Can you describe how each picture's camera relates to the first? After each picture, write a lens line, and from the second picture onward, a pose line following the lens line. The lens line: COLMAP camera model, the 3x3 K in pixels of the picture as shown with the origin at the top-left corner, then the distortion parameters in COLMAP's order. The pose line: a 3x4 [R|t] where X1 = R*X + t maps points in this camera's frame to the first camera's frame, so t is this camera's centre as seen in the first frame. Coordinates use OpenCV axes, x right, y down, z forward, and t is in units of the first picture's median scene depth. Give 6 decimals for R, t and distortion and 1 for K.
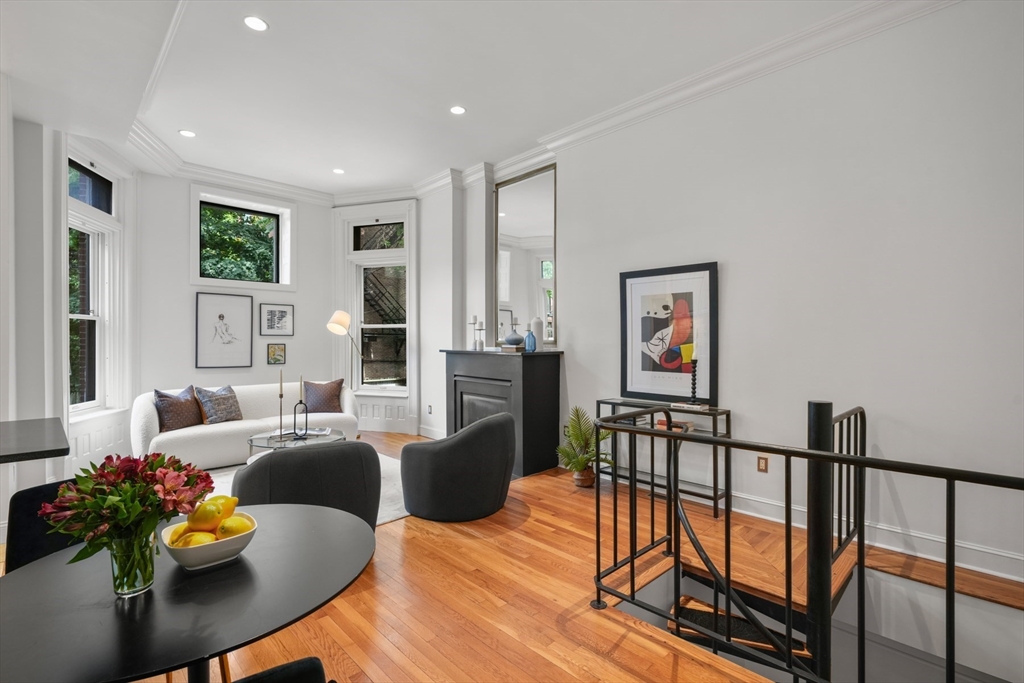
lens RADIAL K [[473.3, 0, 513.9], [0, 473.3, 345.0], [0, 0, 1]] dist [0.003504, -0.001055]
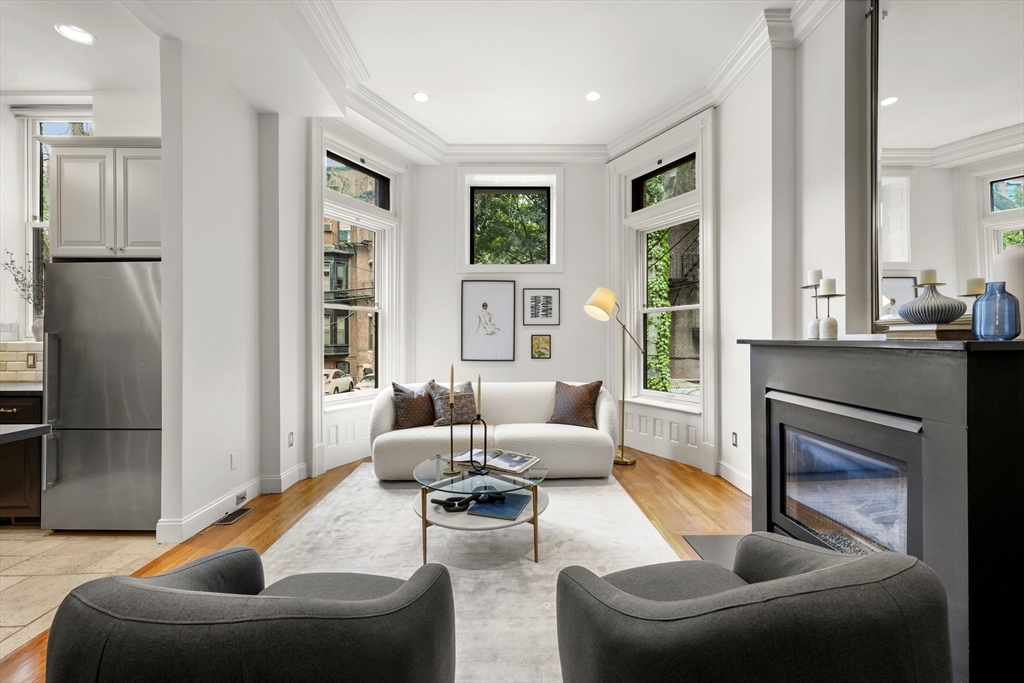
lens RADIAL K [[433.7, 0, 510.7], [0, 433.7, 339.4], [0, 0, 1]] dist [0.003744, -0.002165]
pose [[0.729944, -0.004720, -0.683490, -0.007158], [-0.000340, 0.999974, -0.007268, 0.014533], [0.683507, 0.005538, 0.729923, 0.488768]]
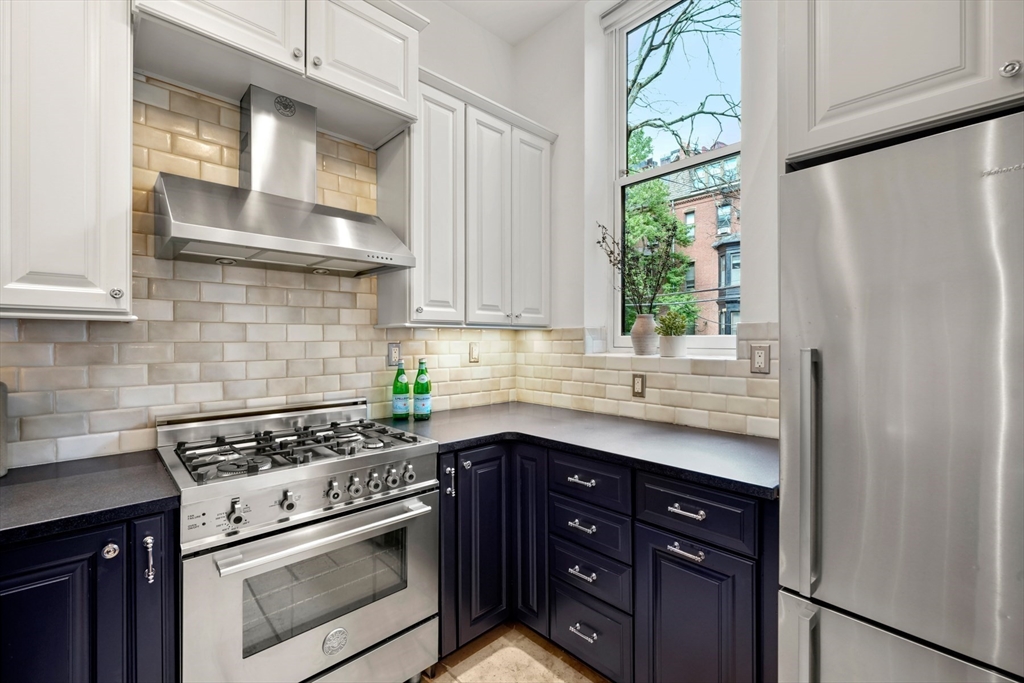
lens RADIAL K [[433.7, 0, 512.7], [0, 433.7, 339.5], [0, 0, 1]] dist [0.003744, -0.002165]
pose [[-0.014413, -0.005190, -0.999883, -0.580551], [-0.000985, 0.999986, -0.005176, 0.000087], [0.999896, 0.000910, -0.014418, 0.356033]]
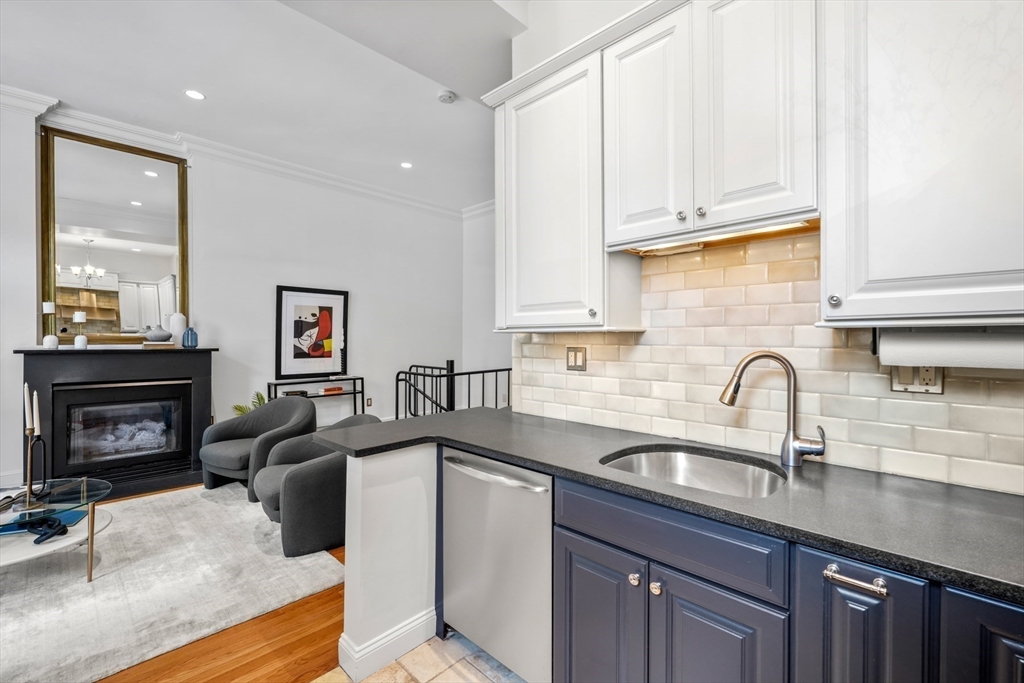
lens RADIAL K [[433.7, 0, 505.2], [0, 433.7, 339.2], [0, 0, 1]] dist [0.003744, -0.002165]
pose [[-0.024519, -0.005179, 0.999686, -0.844757], [0.007495, 0.999958, 0.005365, -0.004123], [-0.999671, 0.007624, -0.024479, 0.337289]]
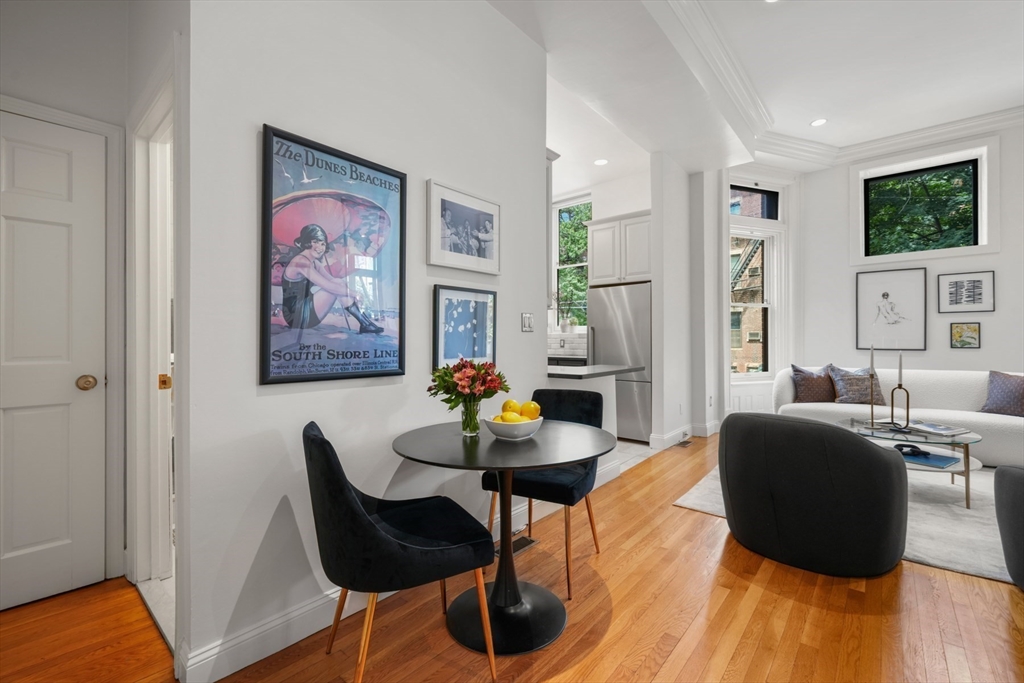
lens RADIAL K [[433.7, 0, 512.6], [0, 433.7, 337.9], [0, 0, 1]] dist [0.003744, -0.002165]
pose [[0.096157, -0.005530, -0.995351, 0.189614], [-0.000337, 0.999984, -0.005589, 0.034386], [0.995366, 0.000873, 0.096153, 0.217354]]
